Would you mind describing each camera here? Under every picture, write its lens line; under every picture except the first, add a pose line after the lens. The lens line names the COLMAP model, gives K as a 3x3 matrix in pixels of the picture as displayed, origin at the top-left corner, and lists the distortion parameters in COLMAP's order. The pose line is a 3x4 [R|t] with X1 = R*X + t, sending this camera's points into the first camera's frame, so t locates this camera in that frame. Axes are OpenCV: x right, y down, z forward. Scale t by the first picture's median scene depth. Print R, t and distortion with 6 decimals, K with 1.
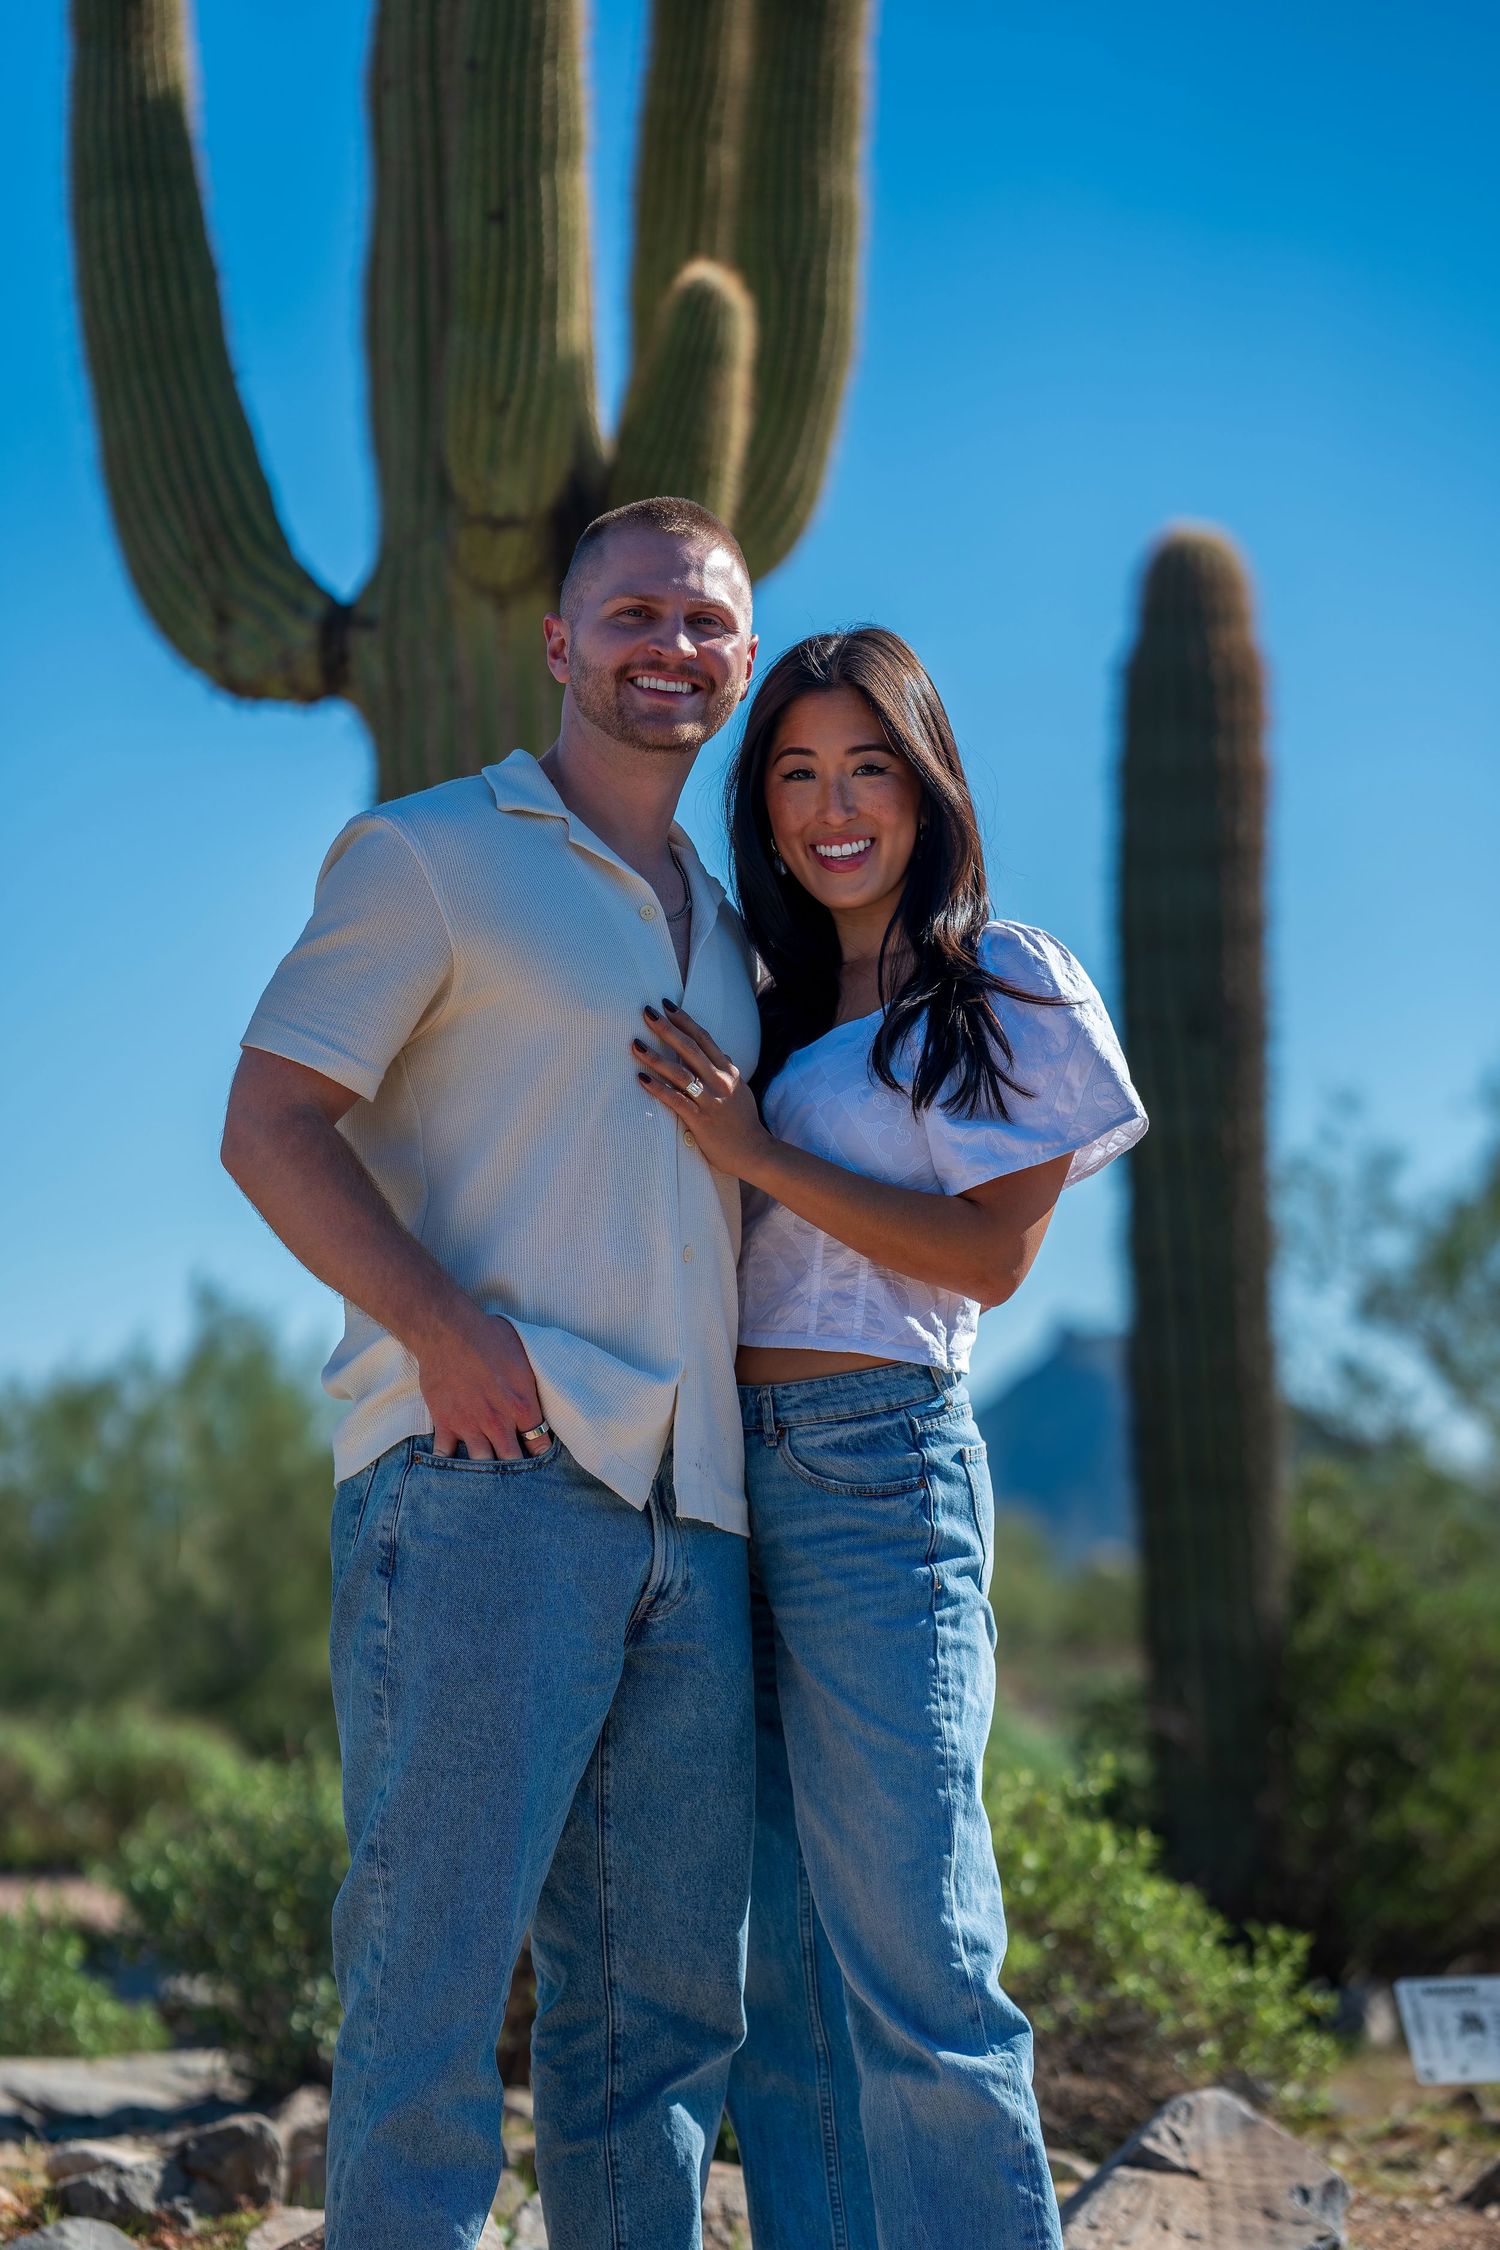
lens RADIAL K [[5681.2, 0, 750.0], [0, 5681.2, 1125.0], [0, 0, 1]] dist [0.291326, -0.507856]
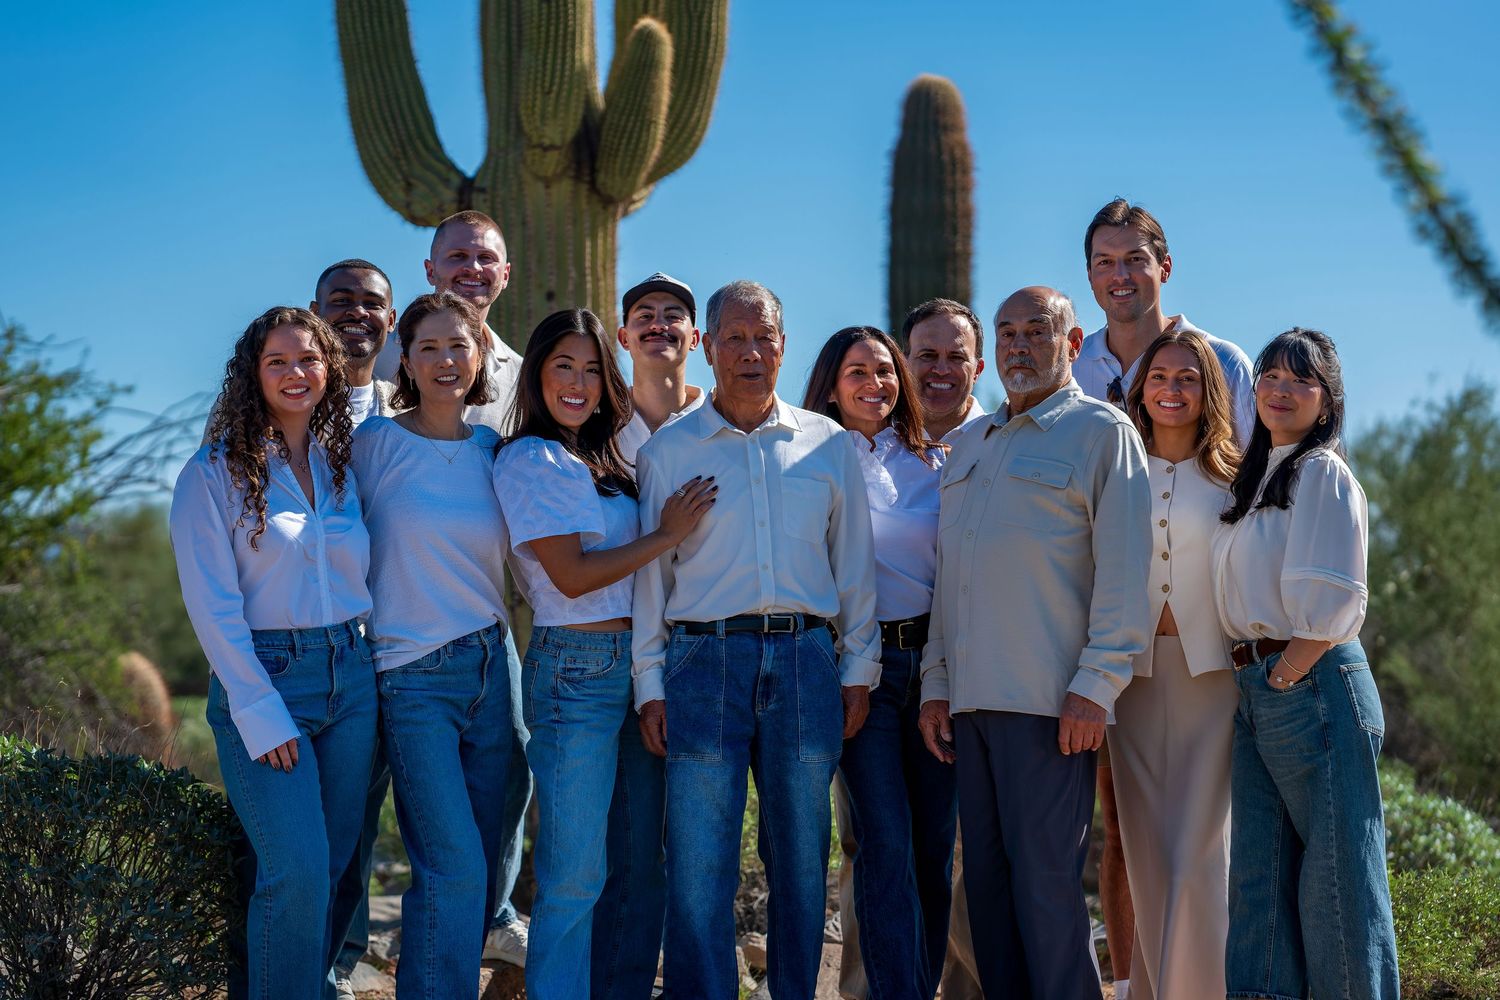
lens RADIAL K [[3804.3, 0, 750.0], [0, 3804.3, 500.0], [0, 0, 1]] dist [0.137564, -0.179504]
pose [[0.999988, 0.003965, 0.002975, 0.024125], [-0.004115, 0.998640, 0.051969, -0.050135], [-0.002765, -0.051981, 0.998644, -0.350255]]
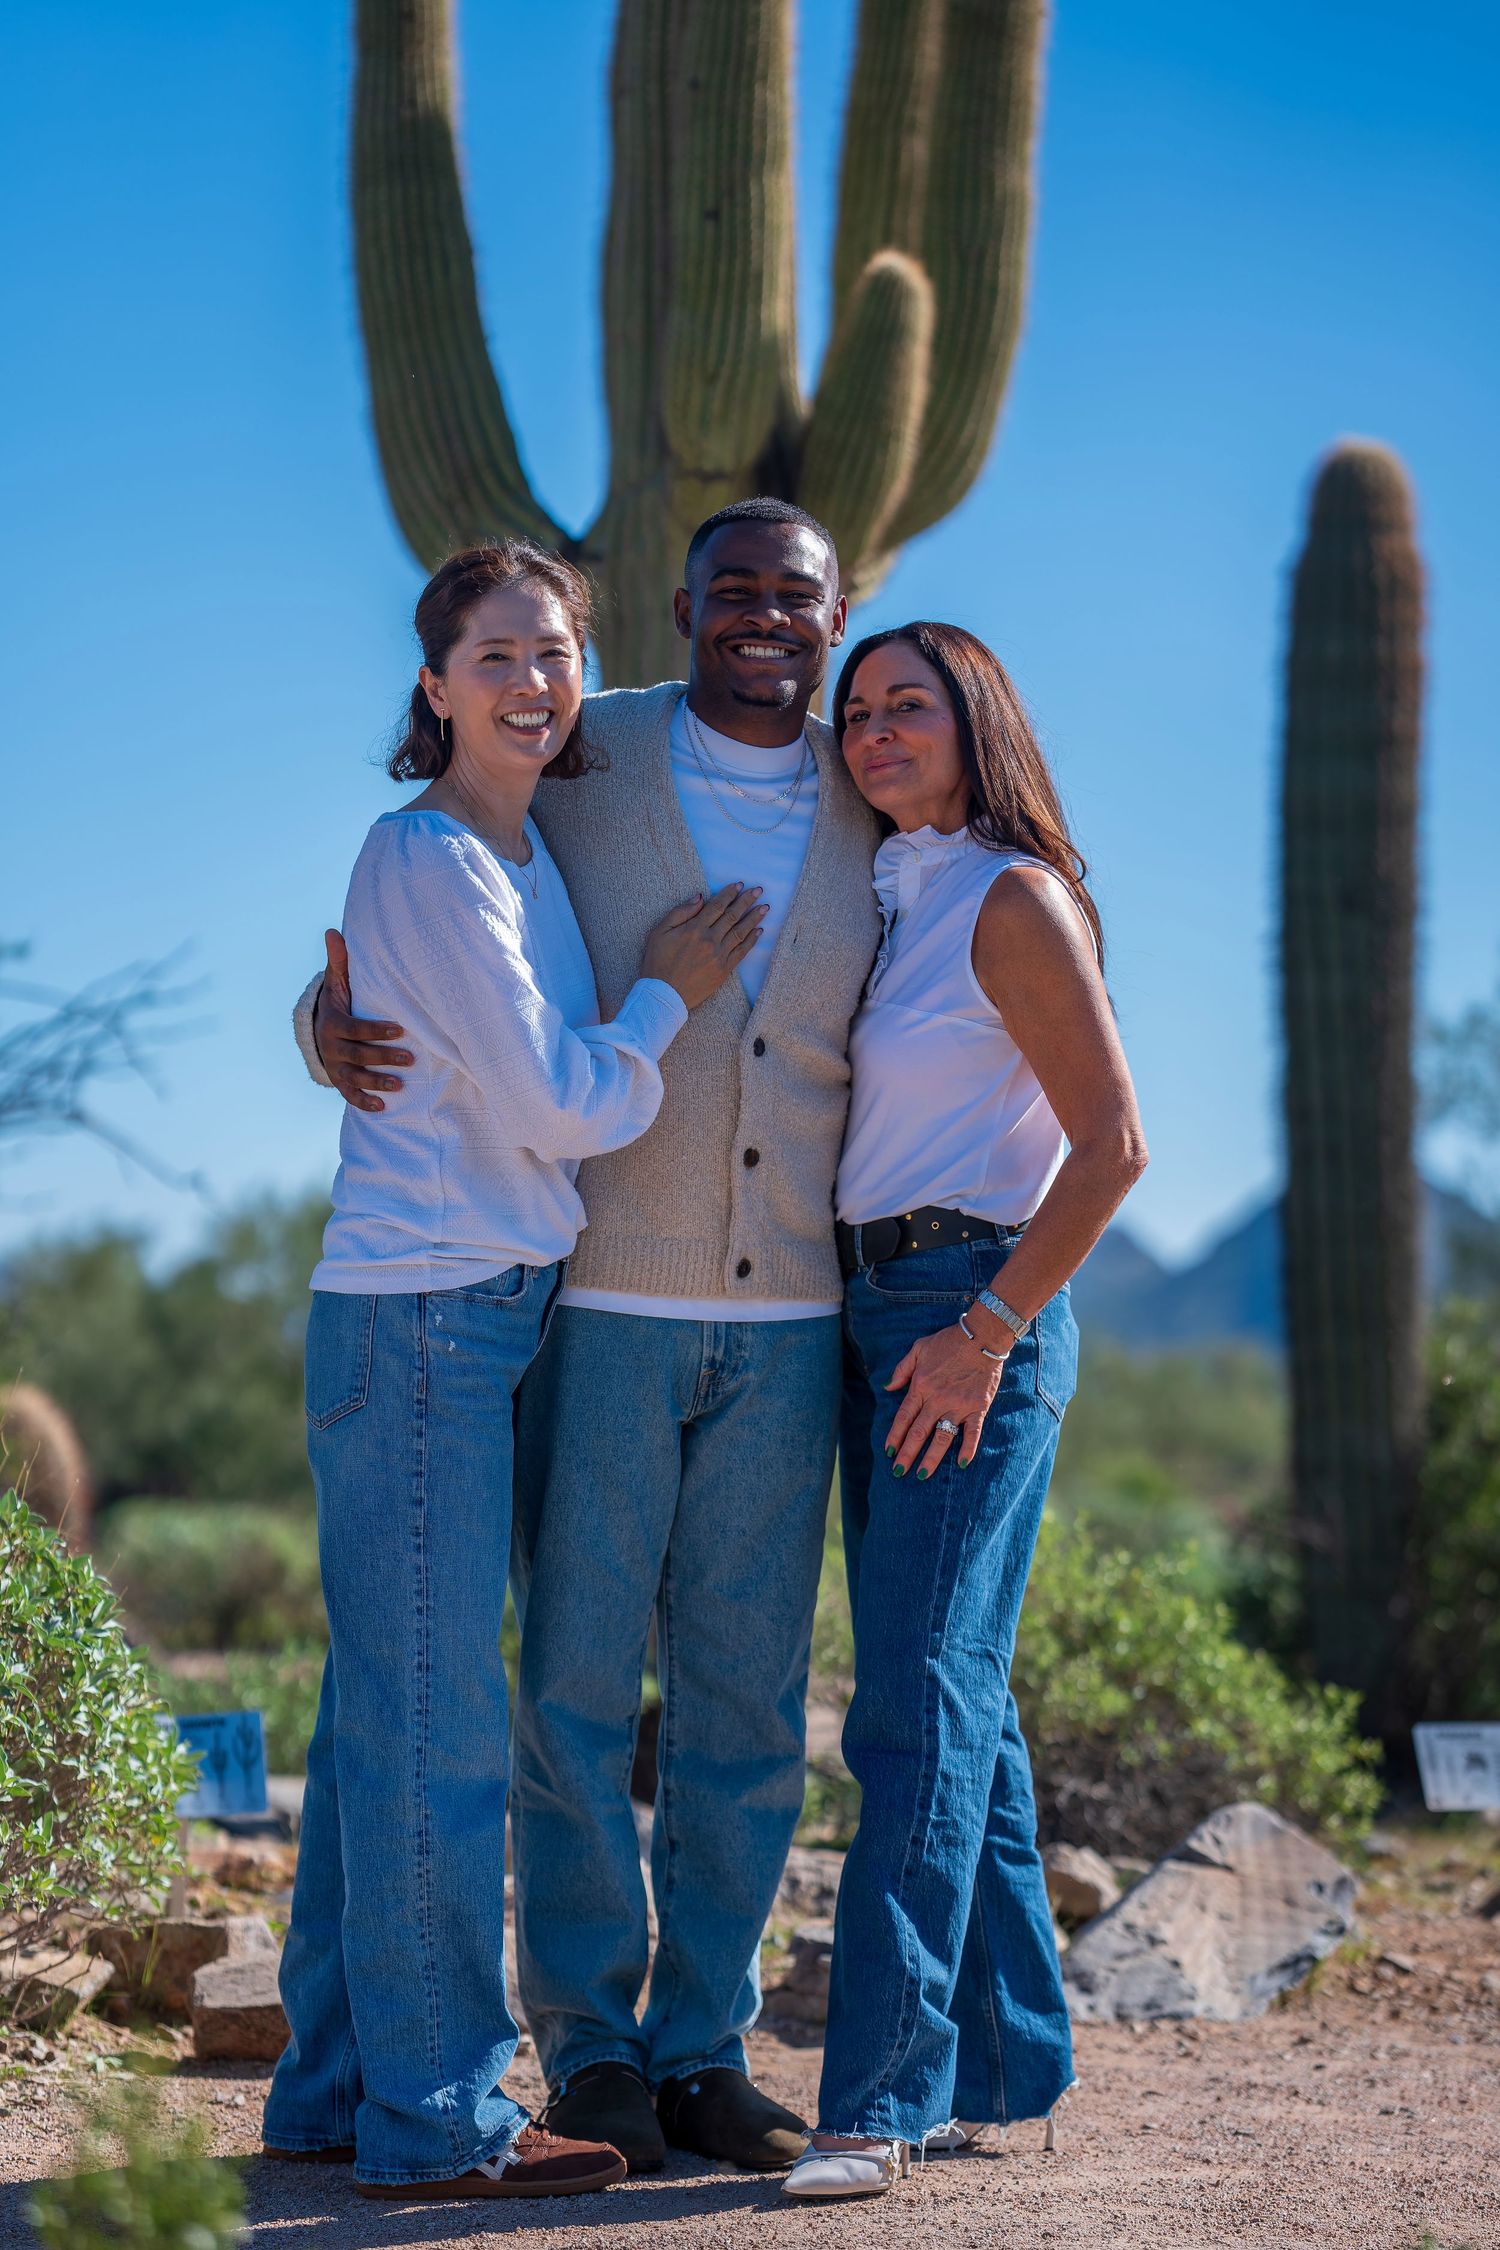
lens RADIAL K [[5706.5, 0, 673.1], [0, 5706.5, 1127.4], [0, 0, 1]] dist [0.137564, -0.179504]
pose [[0.998177, 0.020912, -0.056620, 0.017143], [-0.019132, 0.999311, 0.031812, -0.009673], [0.057246, -0.030671, 0.997889, -0.163748]]
